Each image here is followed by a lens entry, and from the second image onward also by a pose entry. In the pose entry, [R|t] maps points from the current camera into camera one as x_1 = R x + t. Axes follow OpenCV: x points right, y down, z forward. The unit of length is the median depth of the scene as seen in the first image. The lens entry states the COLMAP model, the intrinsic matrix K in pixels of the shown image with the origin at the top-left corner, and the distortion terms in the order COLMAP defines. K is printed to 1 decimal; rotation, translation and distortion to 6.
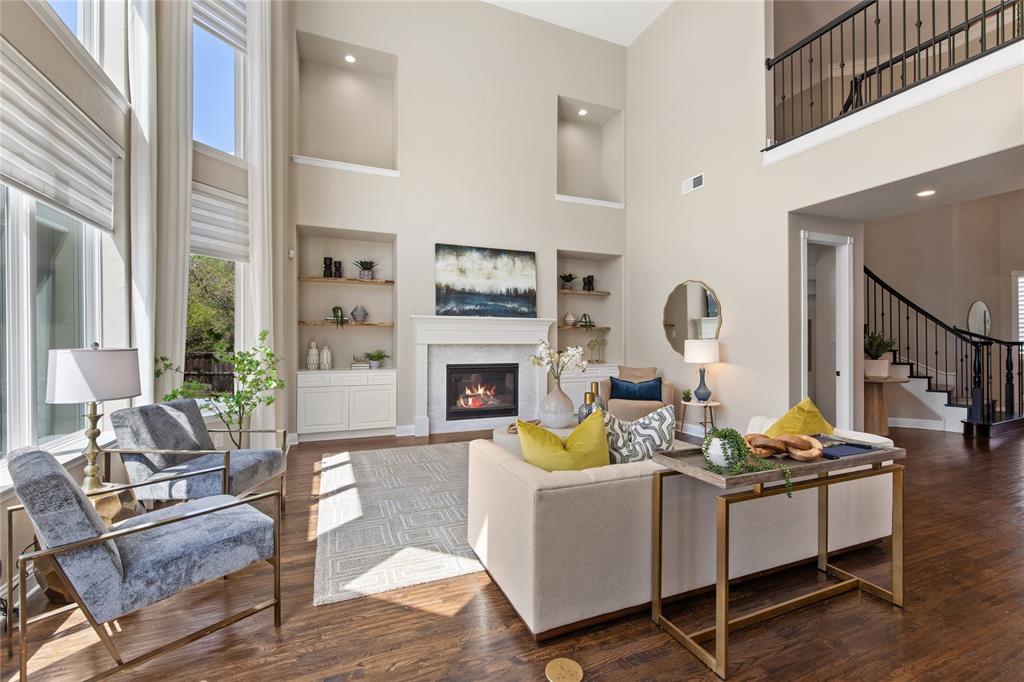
lens RADIAL K [[443.8, 0, 512.0], [0, 443.8, 341.0], [0, 0, 1]] dist [0.002330, 0.000156]
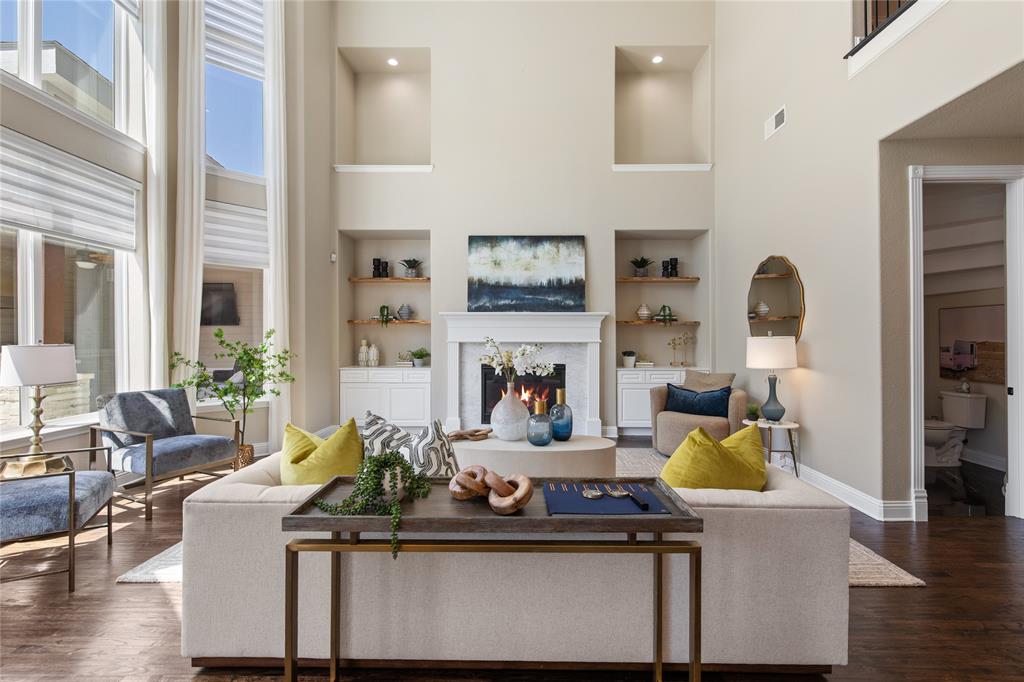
lens RADIAL K [[472.3, 0, 512.0], [0, 472.3, 341.0], [0, 0, 1]] dist [0.000494, 0.000352]
pose [[0.917606, 0.000021, -0.397491, 0.311087], [0.001448, 0.999993, 0.003396, 0.001263], [0.397488, -0.003692, 0.917600, 0.110514]]
